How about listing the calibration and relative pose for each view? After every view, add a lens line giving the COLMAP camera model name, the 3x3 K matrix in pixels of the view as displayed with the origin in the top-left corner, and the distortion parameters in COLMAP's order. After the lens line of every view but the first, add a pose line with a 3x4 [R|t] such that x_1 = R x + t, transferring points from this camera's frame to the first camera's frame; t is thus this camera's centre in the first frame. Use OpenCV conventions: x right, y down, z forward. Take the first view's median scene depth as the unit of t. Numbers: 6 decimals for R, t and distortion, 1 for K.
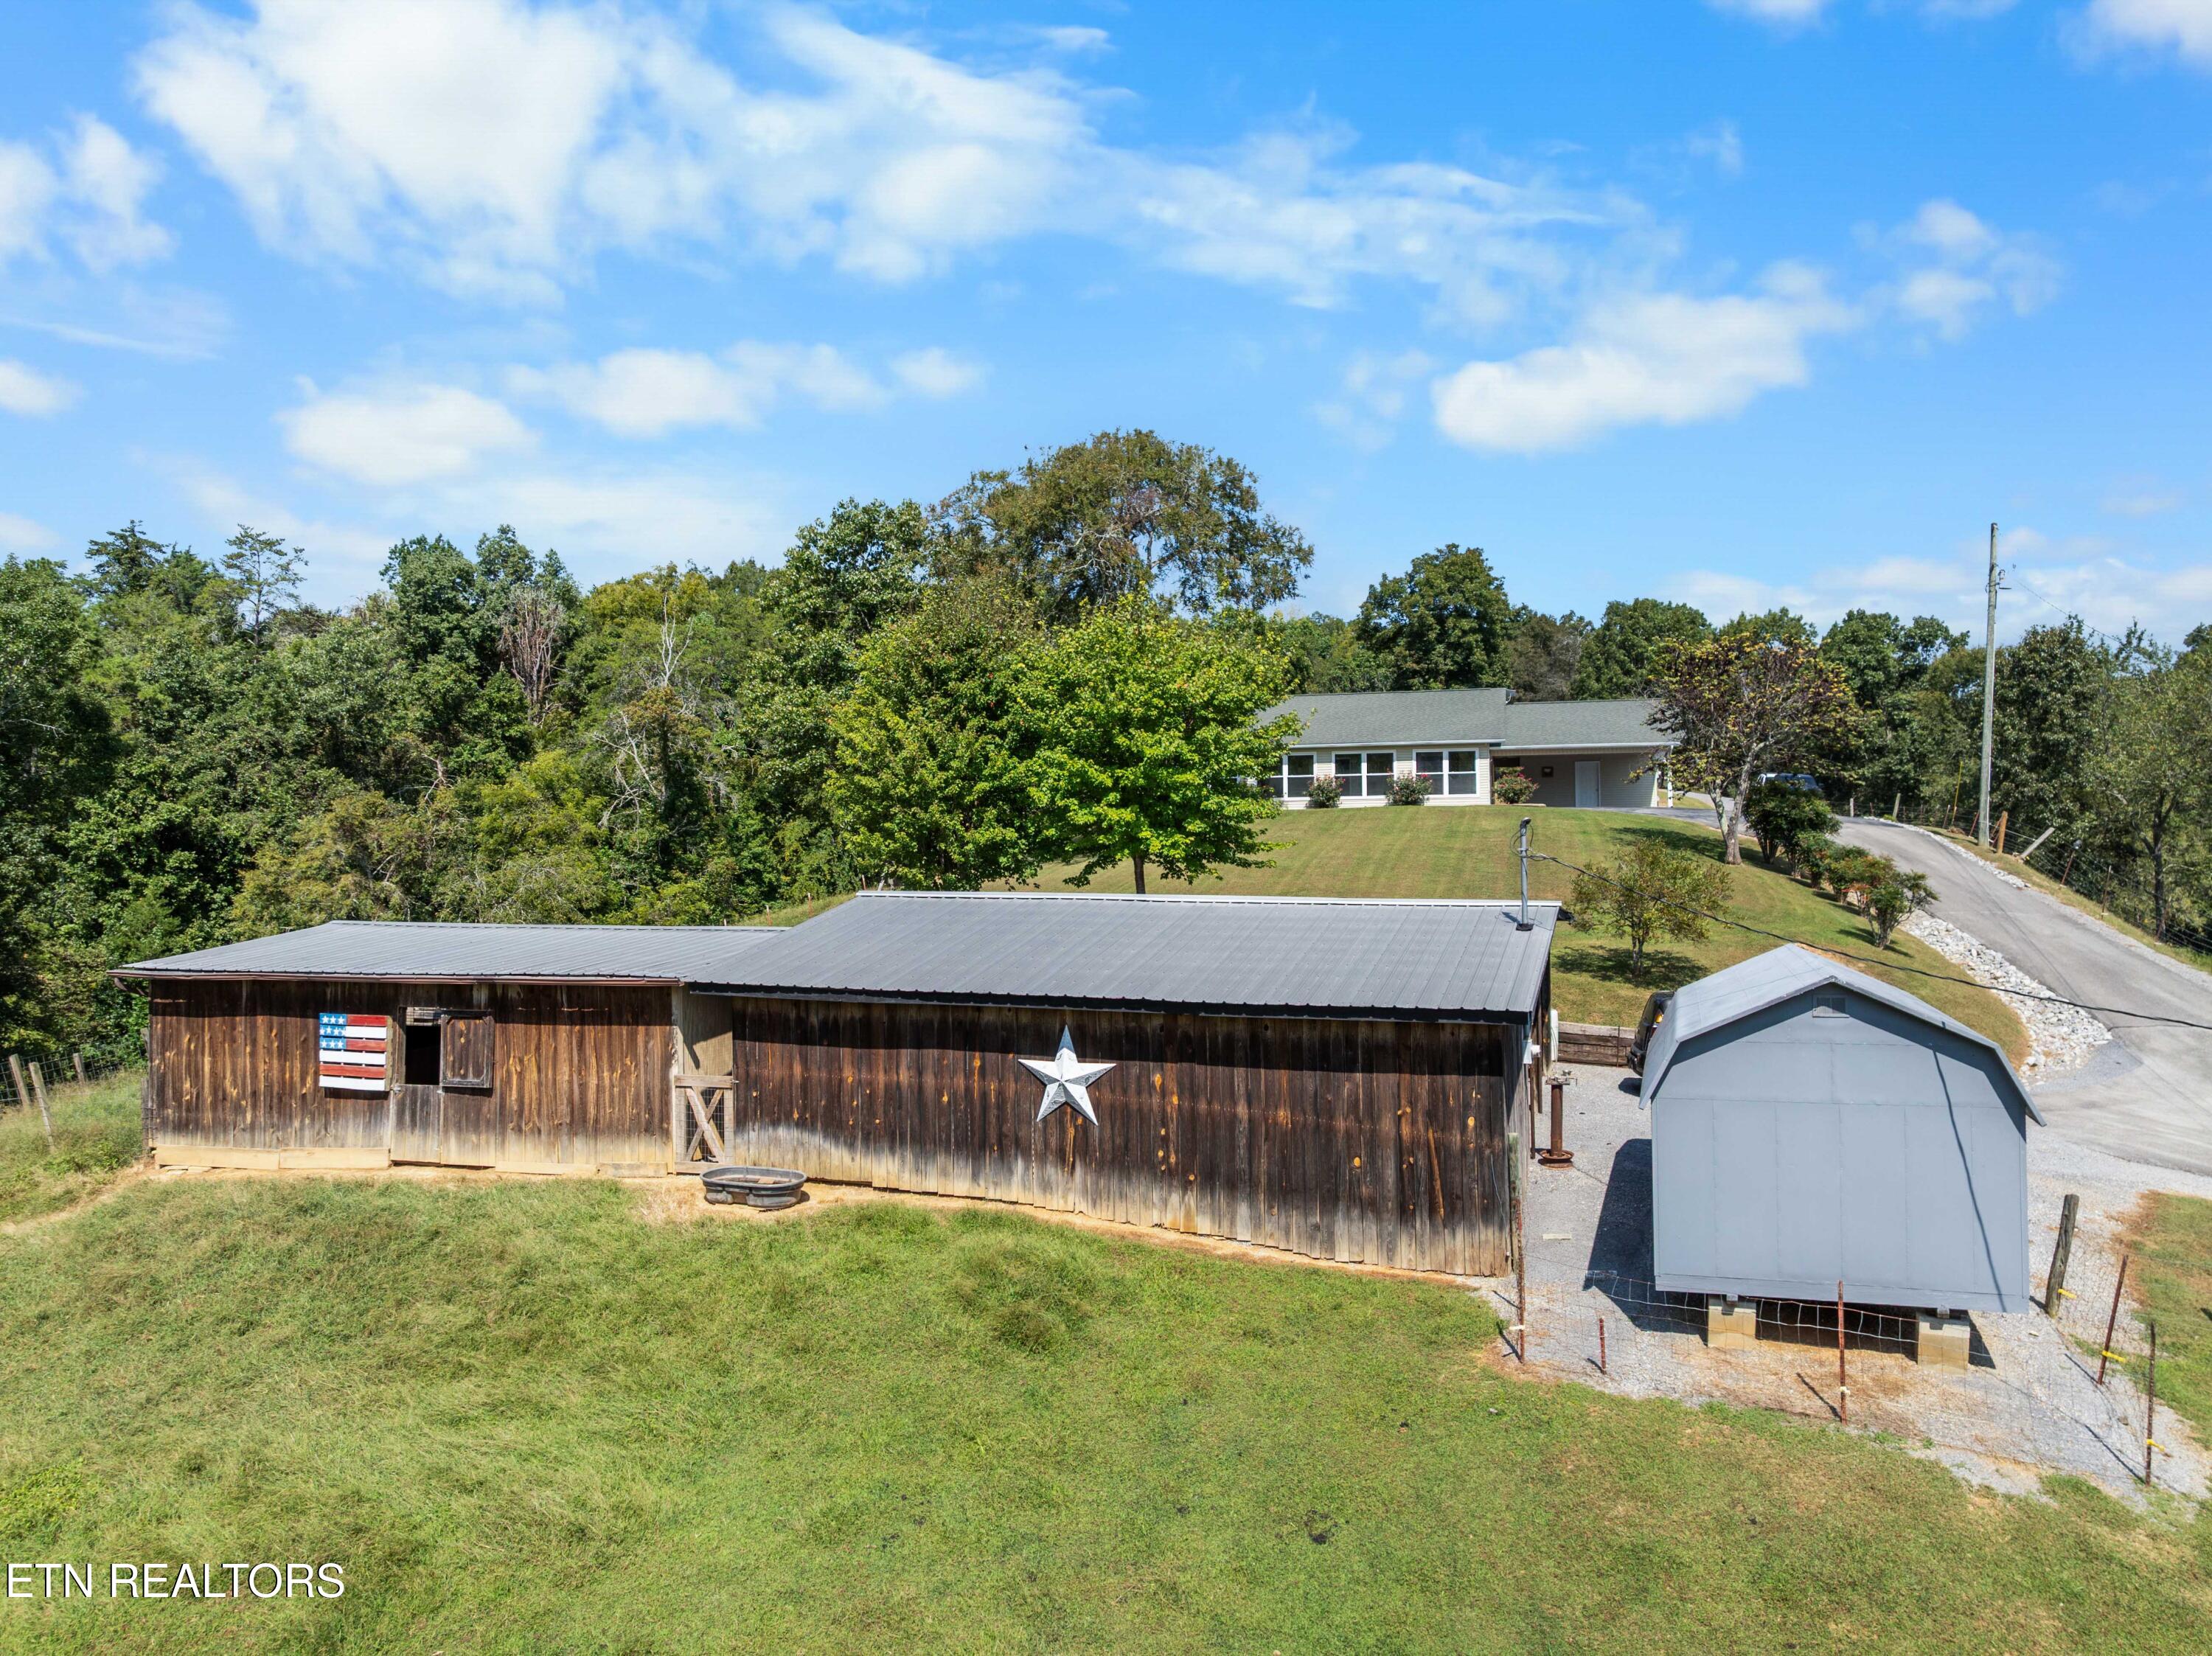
lens RADIAL K [[1561.1, 0, 1109.6], [0, 1561.1, 835.2], [0, 0, 1]] dist [-0.035419, -0.001292]
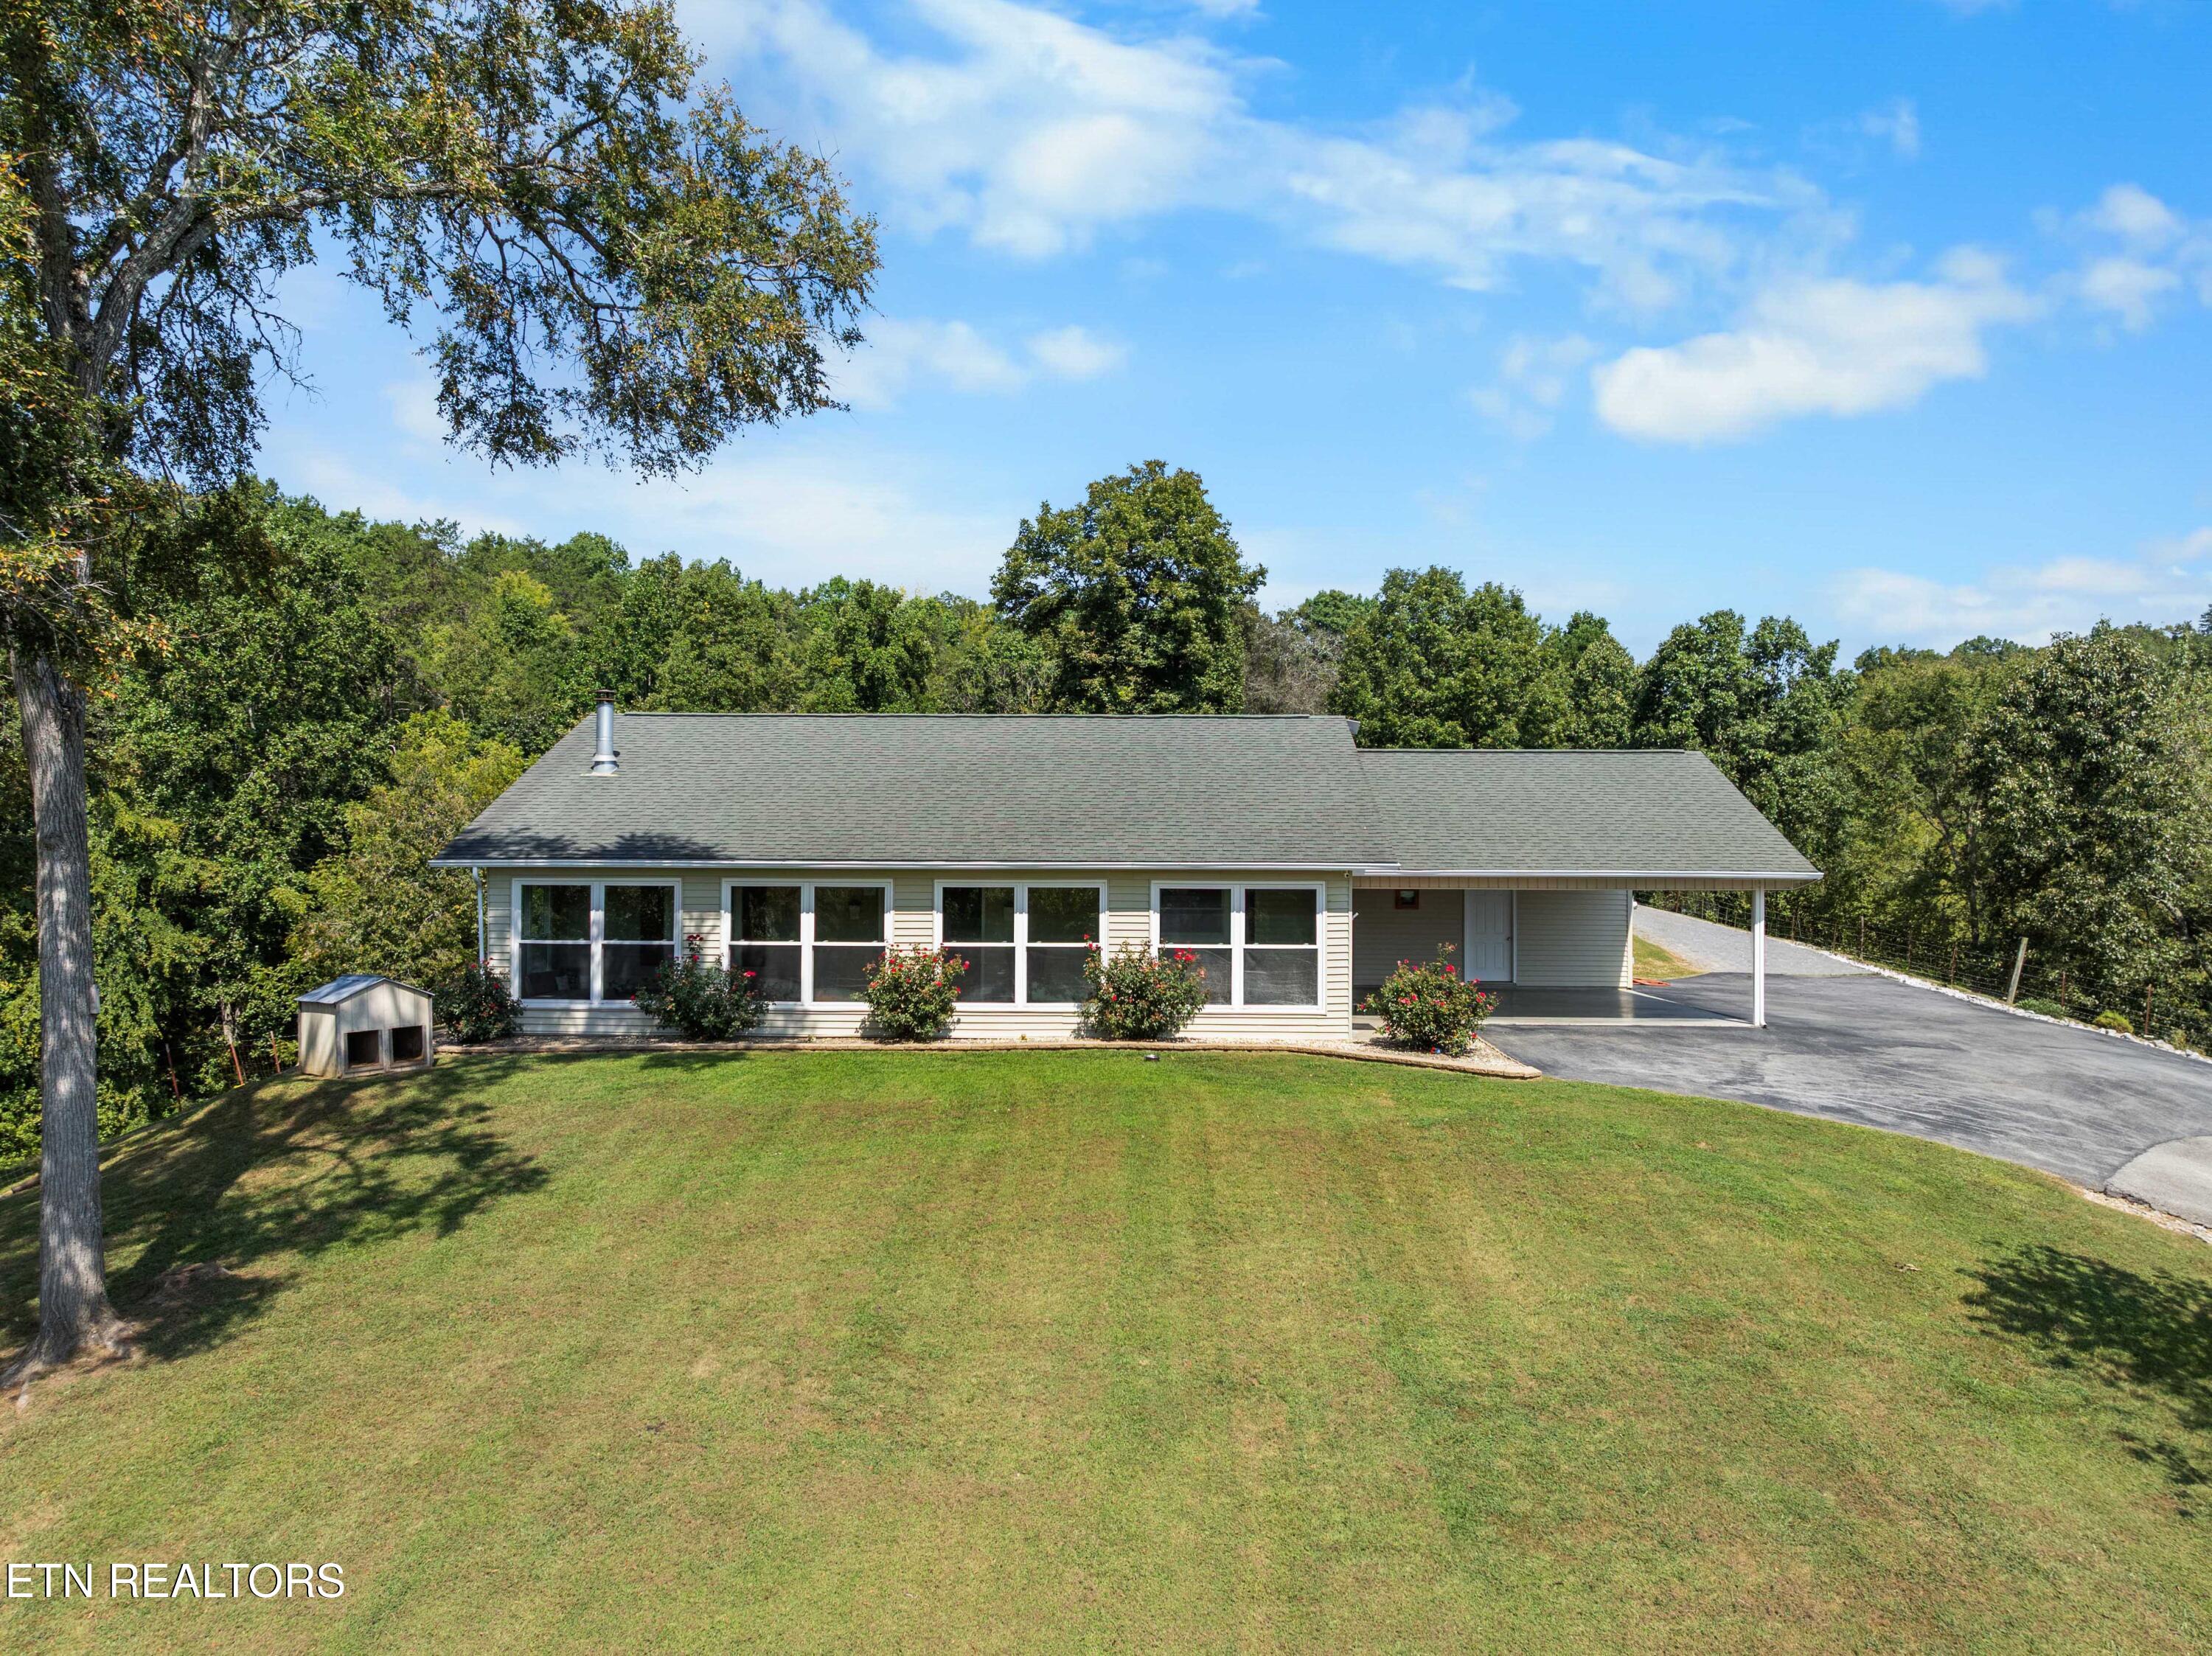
lens RADIAL K [[1583.2, 0, 1113.4], [0, 1583.2, 834.8], [0, 0, 1]] dist [-0.037156, -0.004221]
pose [[0.971985, 0.014759, 0.234581, 0.096401], [-0.016133, 0.999862, 0.003942, -0.066781], [-0.234490, -0.007616, 0.972089, 0.630937]]
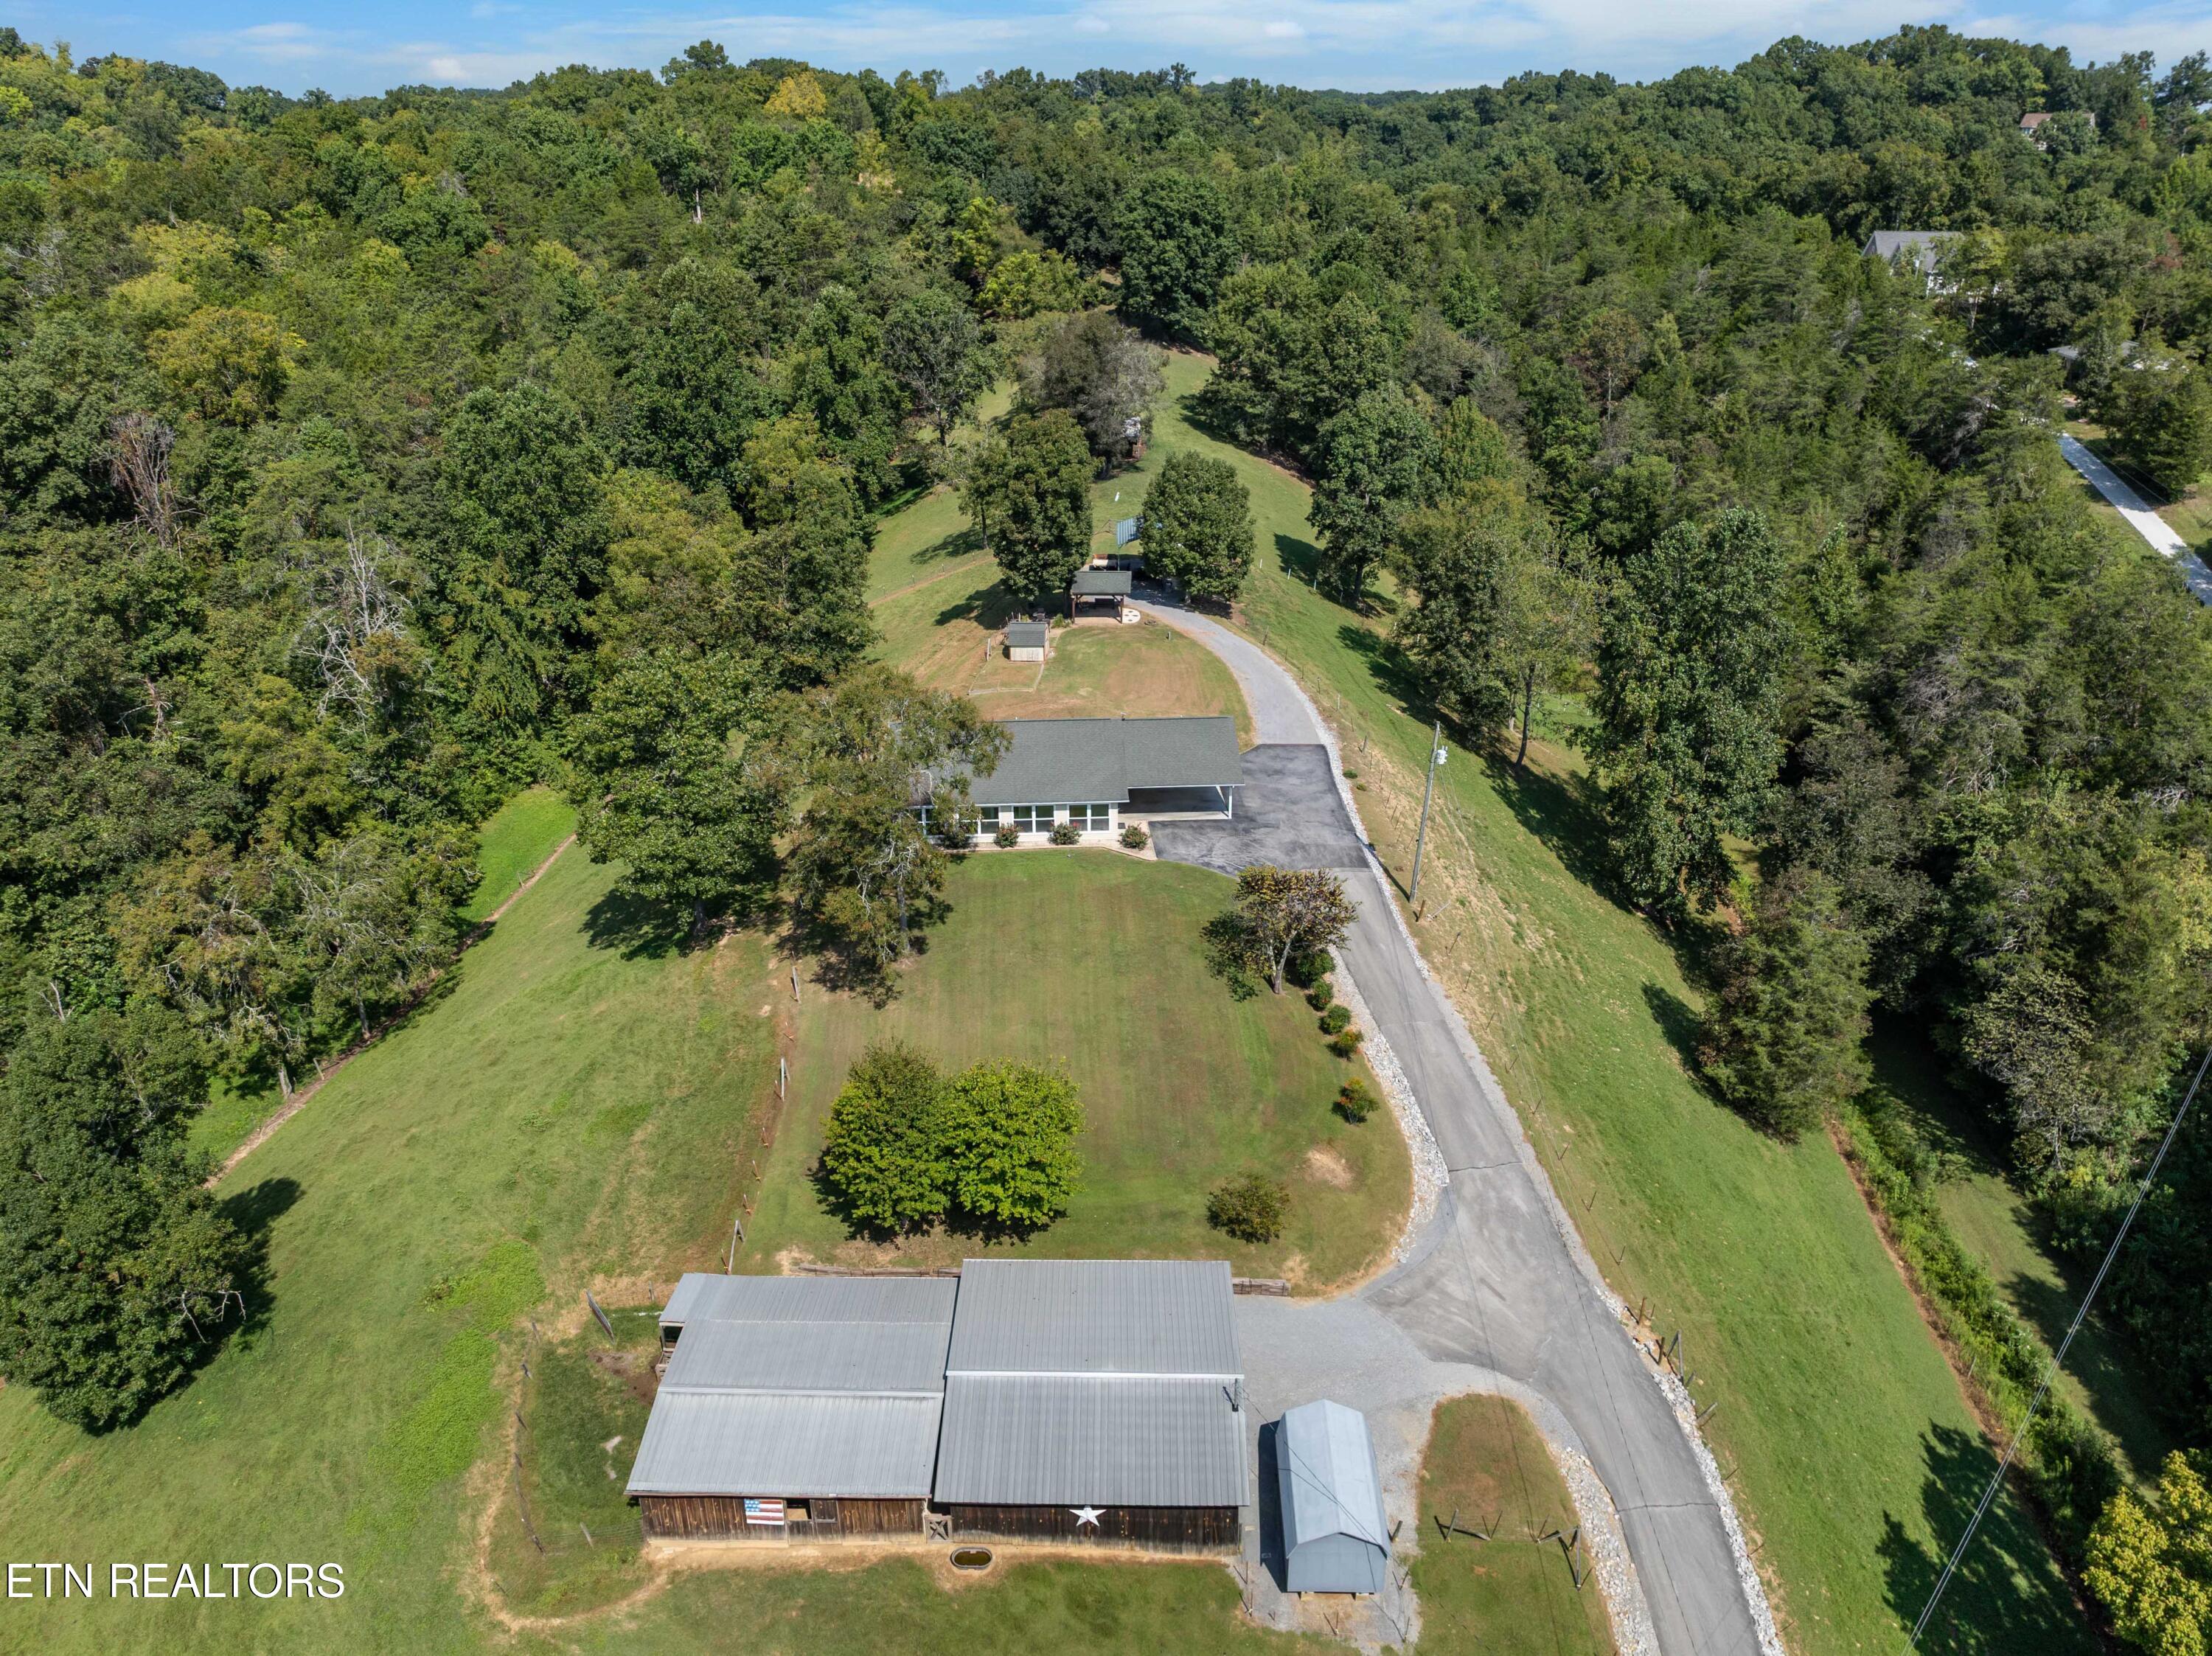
lens RADIAL K [[1583.2, 0, 1113.4], [0, 1583.2, 834.8], [0, 0, 1]] dist [-0.037156, -0.004221]
pose [[0.947586, -0.124692, 0.294163, -0.199800], [-0.012208, 0.905896, 0.423325, -0.647419], [-0.319267, -0.404728, 0.856892, -0.286064]]
